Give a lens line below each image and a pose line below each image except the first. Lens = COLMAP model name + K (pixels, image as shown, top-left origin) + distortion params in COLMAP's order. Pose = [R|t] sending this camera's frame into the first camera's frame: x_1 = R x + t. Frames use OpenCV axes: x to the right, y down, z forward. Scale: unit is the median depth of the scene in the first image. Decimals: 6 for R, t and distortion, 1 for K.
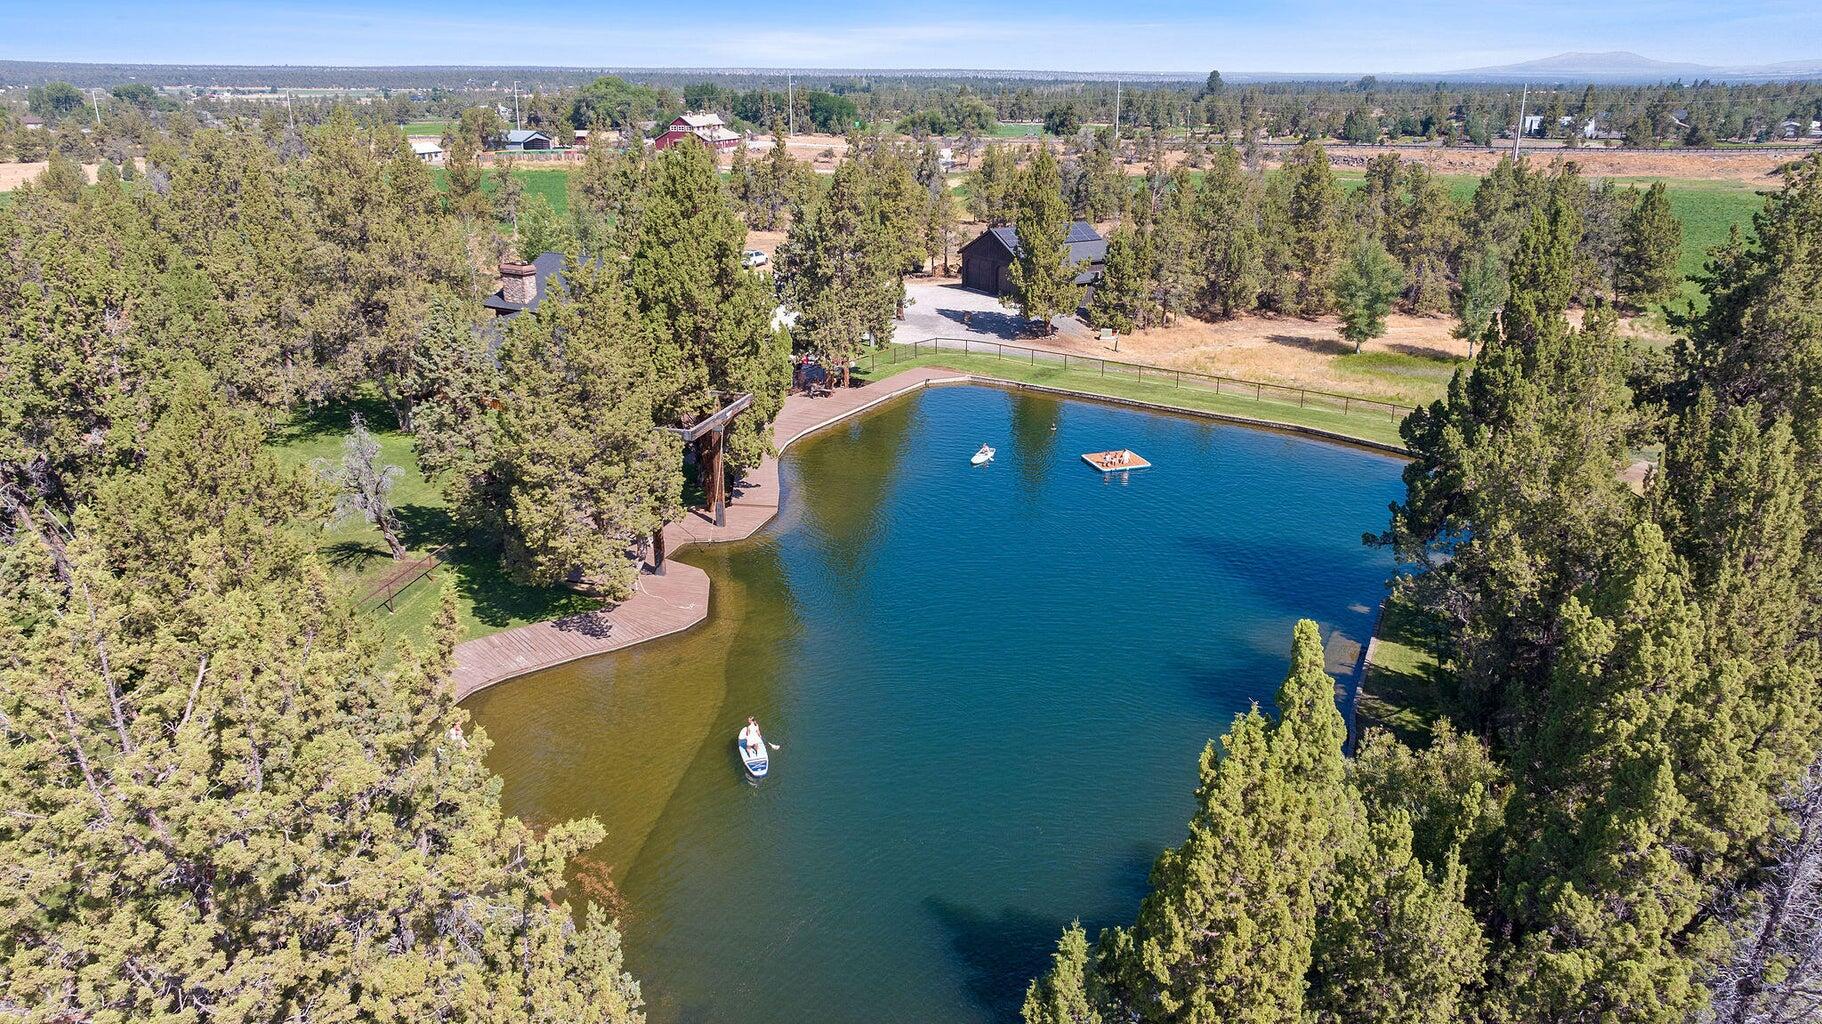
lens RADIAL K [[1276.9, 0, 917.3], [0, 1276.9, 506.4], [0, 0, 1]] dist [-0.033081, 0.030245]
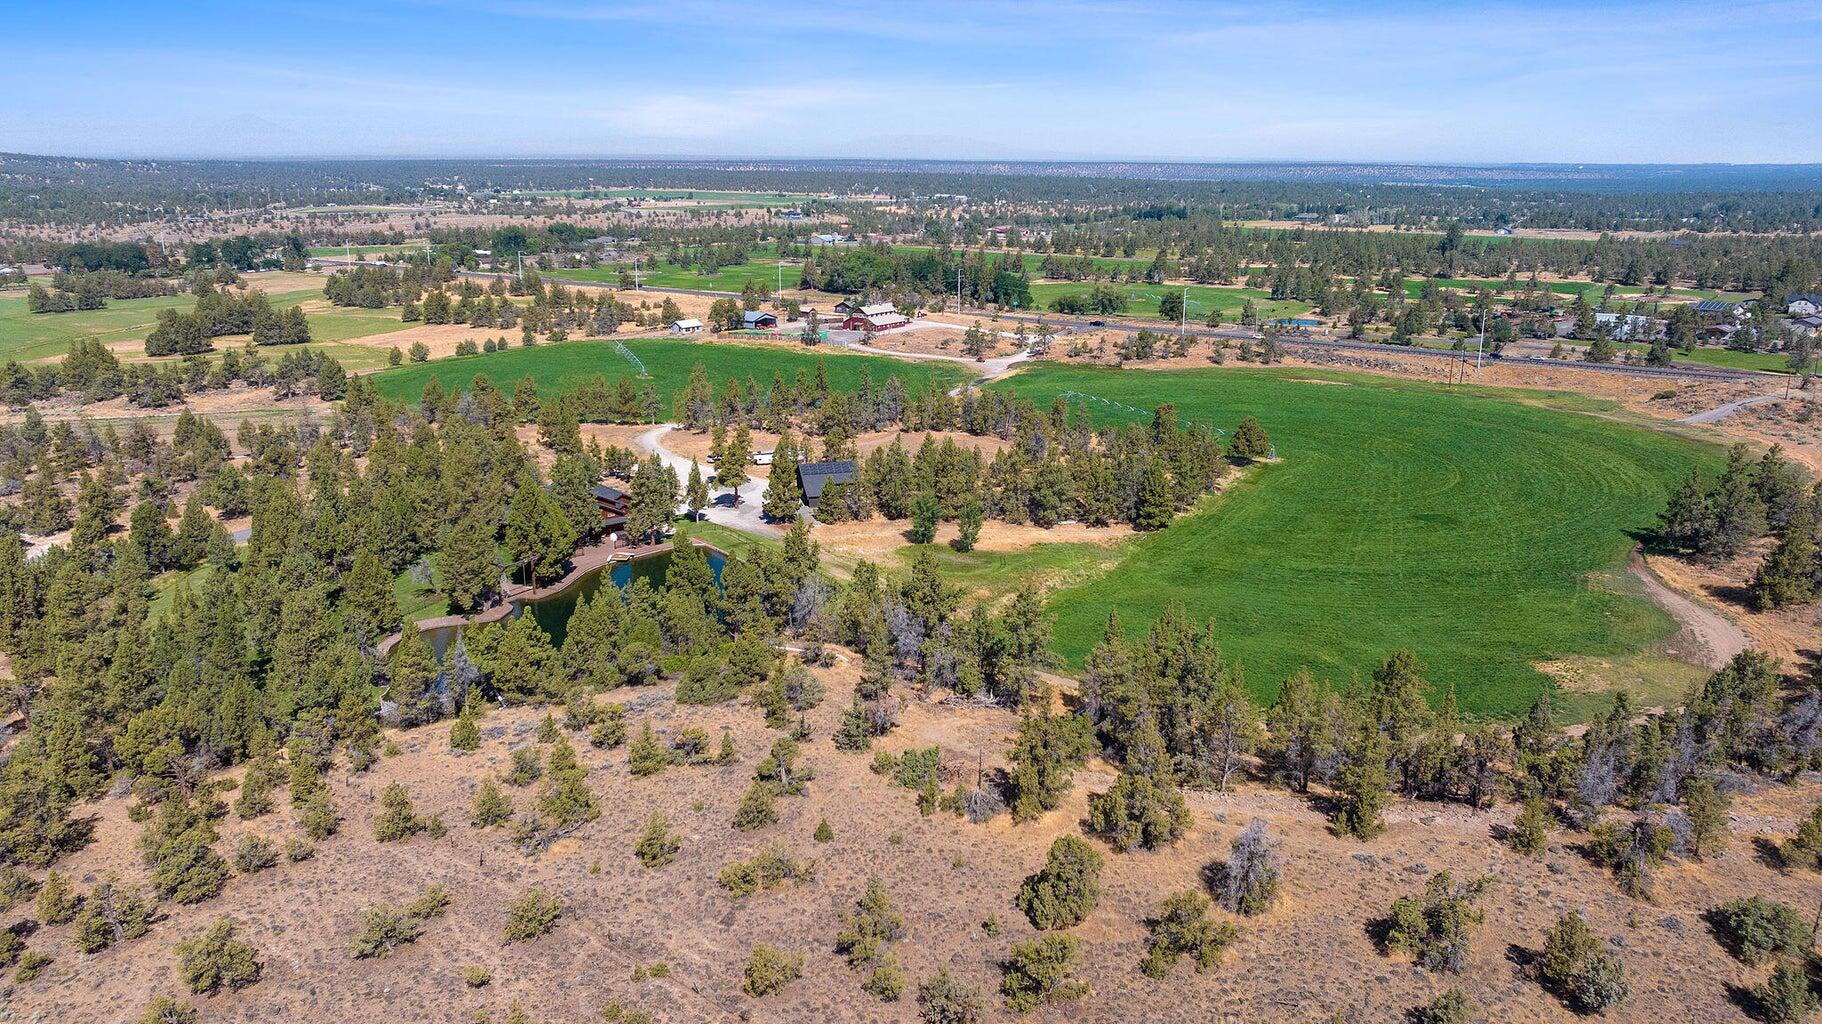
lens RADIAL K [[1276.9, 0, 912.7], [0, 1276.9, 516.2], [0, 0, 1]] dist [-0.033081, 0.030245]
pose [[0.954896, 0.079359, -0.286138, 1.093154], [-0.094728, 0.994689, -0.040250, -0.096033], [0.281425, 0.065540, 0.957343, -1.195751]]
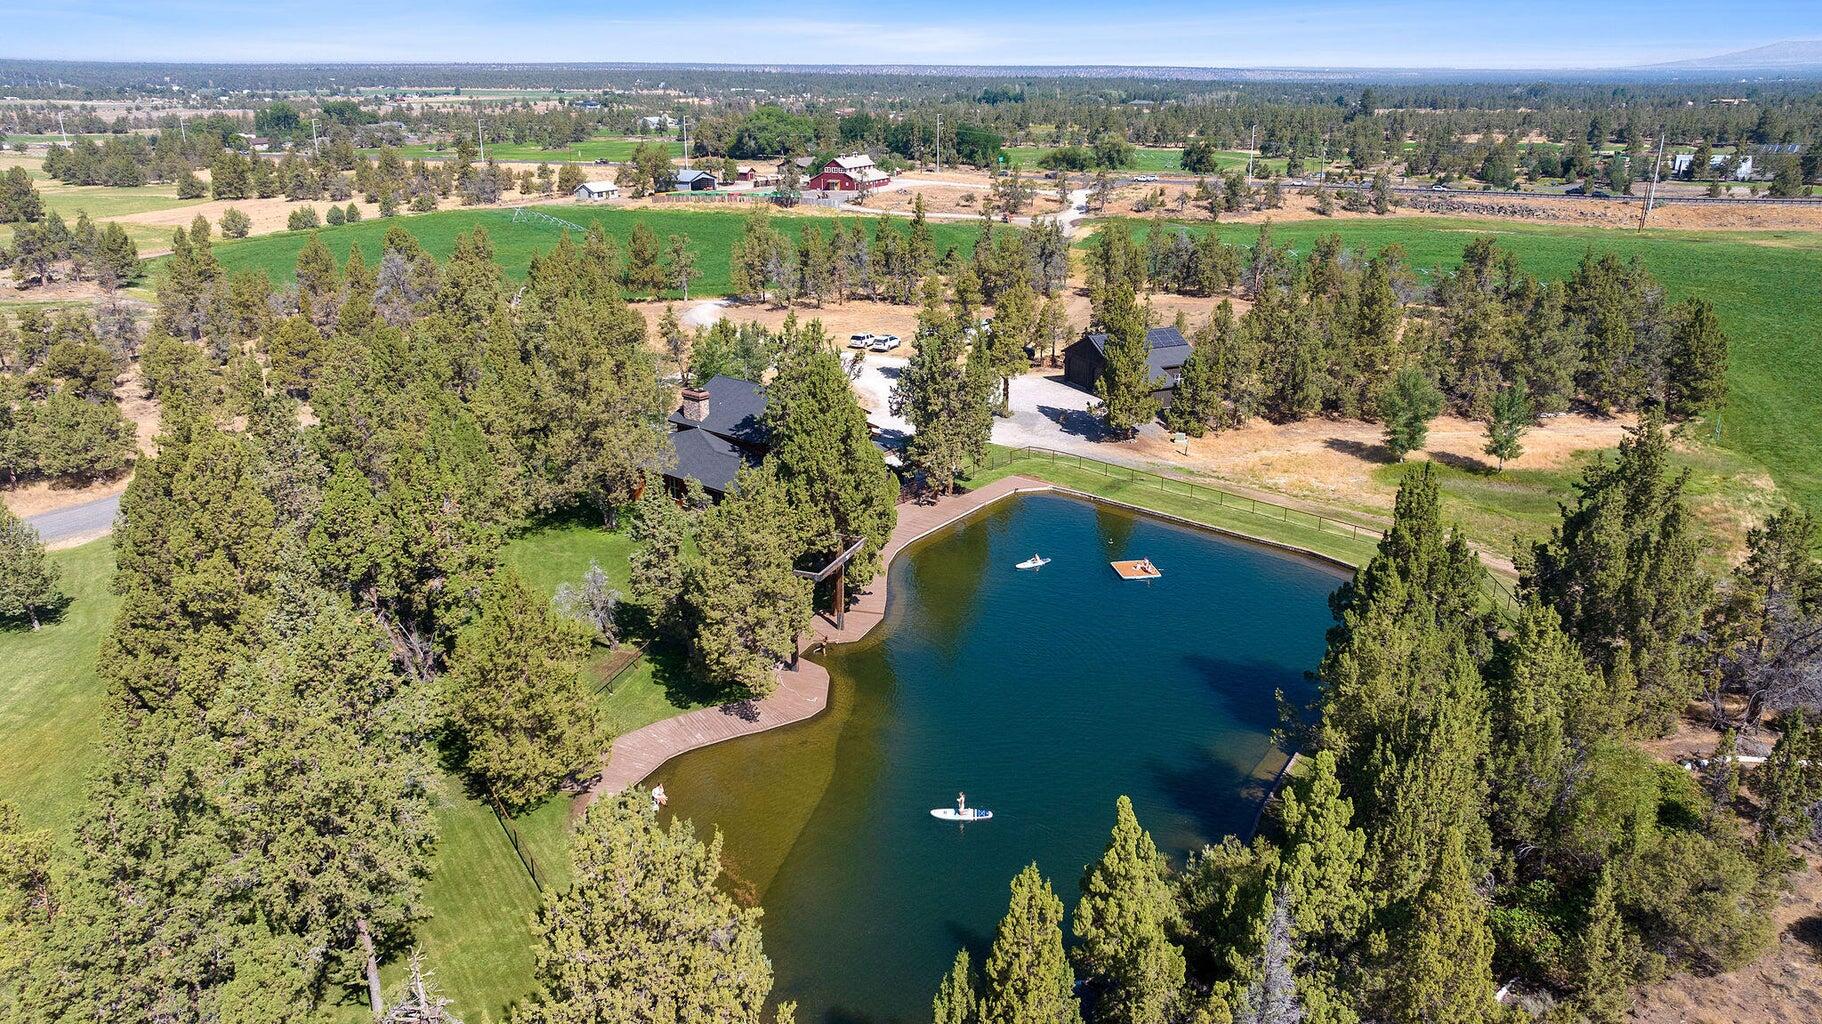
lens RADIAL K [[1276.9, 0, 914.6], [0, 1276.9, 509.7], [0, 0, 1]] dist [-0.033081, 0.030245]
pose [[0.992952, 0.036600, -0.112728, 0.049954], [-0.035757, 0.999315, 0.009494, -0.088148], [0.112998, -0.005396, 0.993581, -0.233982]]
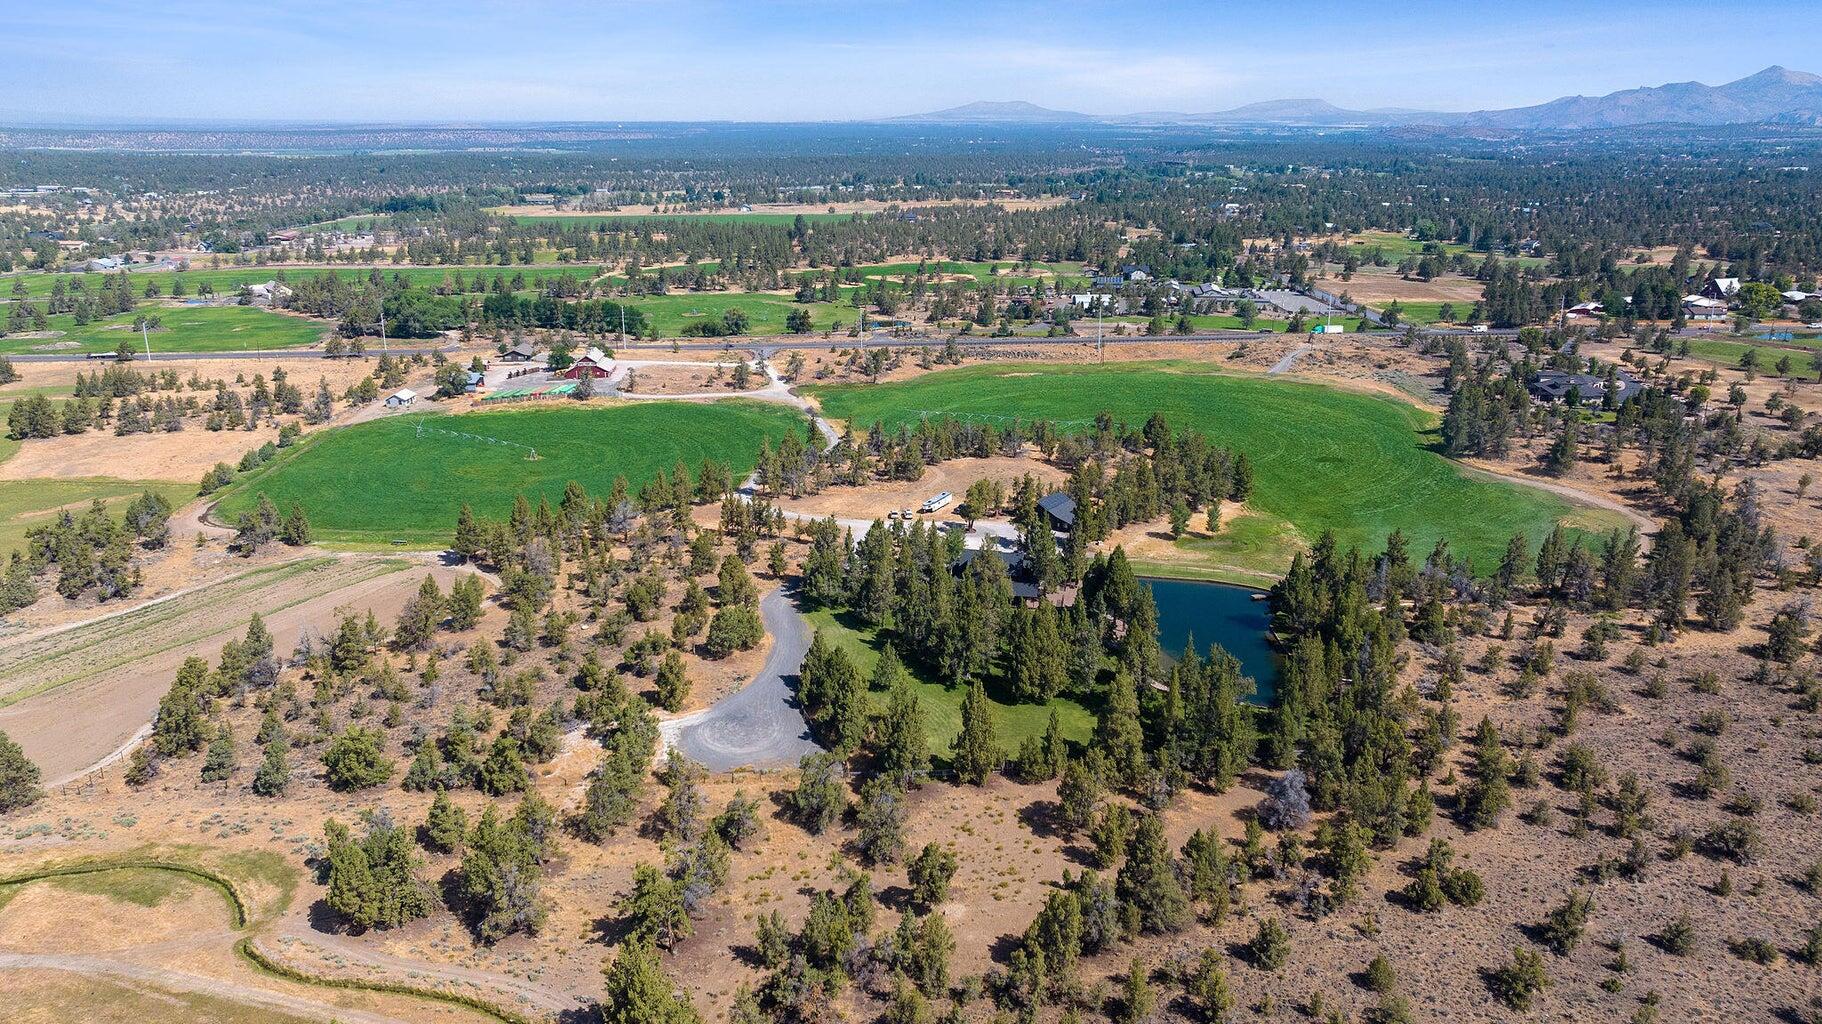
lens RADIAL K [[1276.9, 0, 909.8], [0, 1276.9, 512.6], [0, 0, 1]] dist [-0.033081, 0.030245]
pose [[0.917626, -0.121719, 0.378347, -1.563431], [0.130932, 0.991390, 0.001384, -0.319992], [-0.375258, 0.048268, 0.925663, -1.730638]]
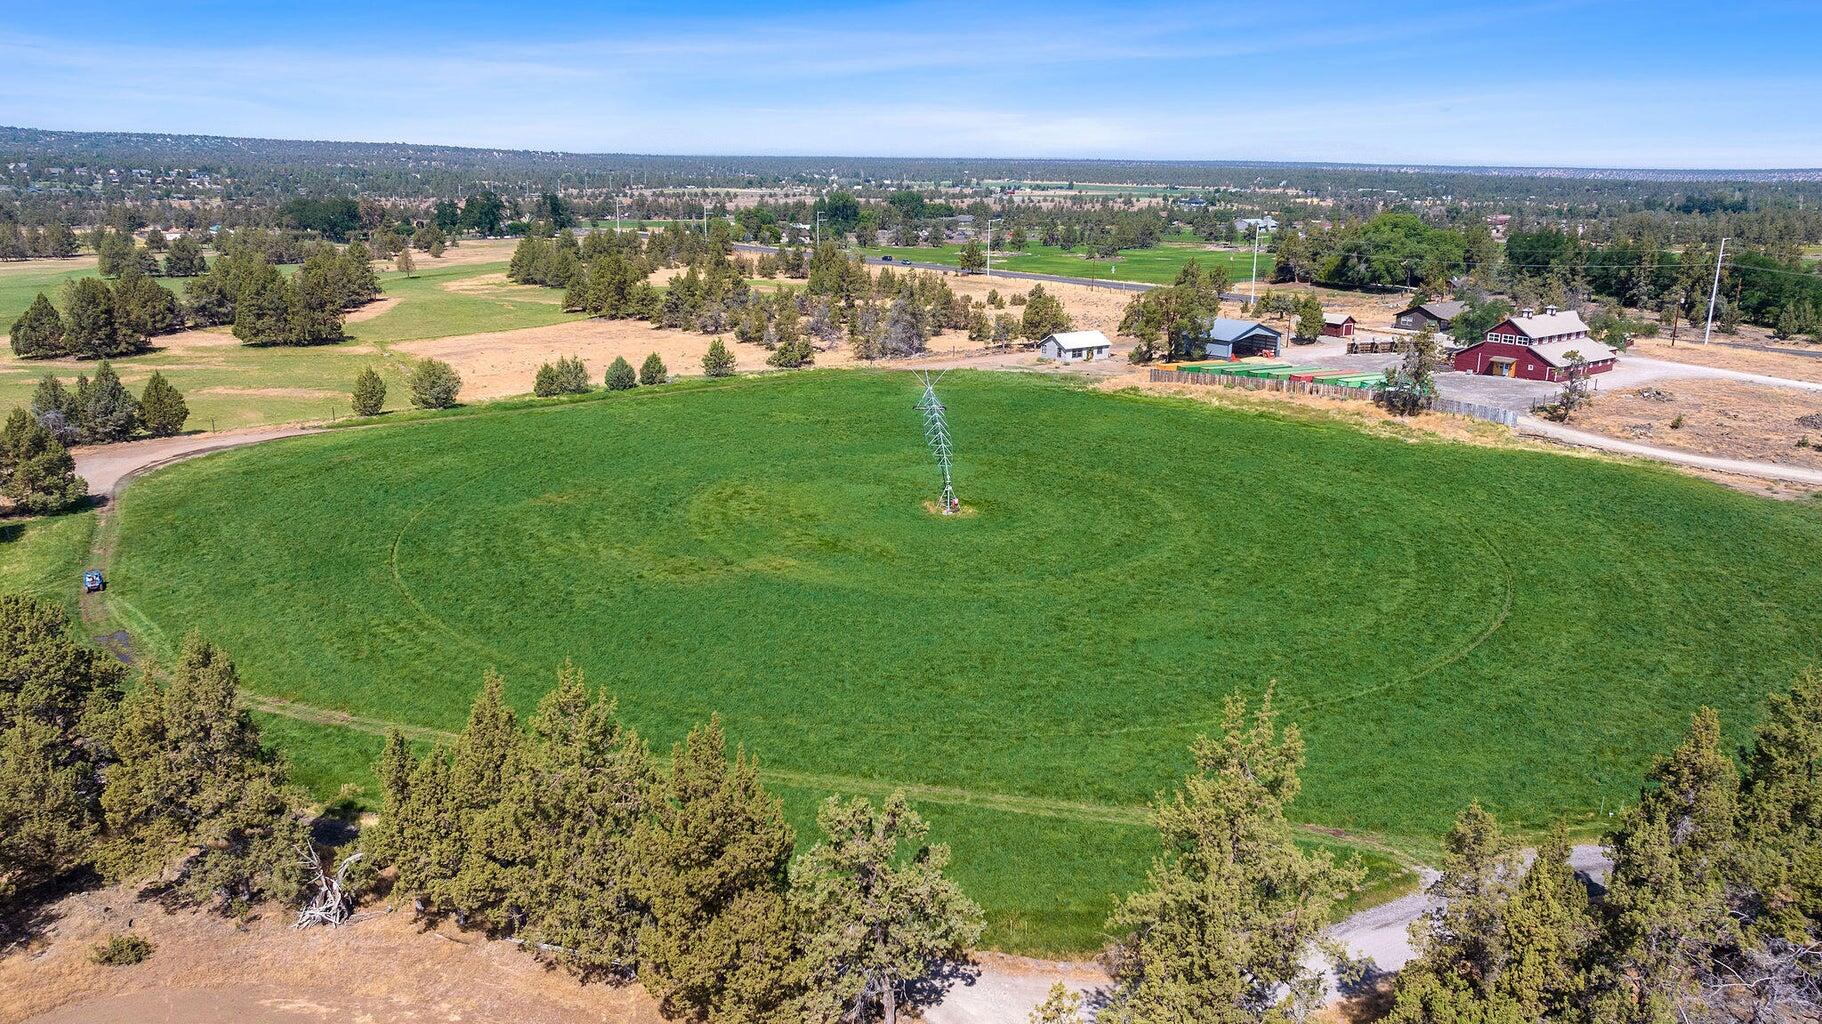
lens RADIAL K [[1276.9, 0, 916.6], [0, 1276.9, 507.0], [0, 0, 1]] dist [-0.033081, 0.030245]
pose [[0.834664, 0.146172, -0.531008, -0.357926], [-0.181385, 0.983306, -0.014432, -0.634929], [0.520034, 0.108362, 0.847244, 1.488768]]
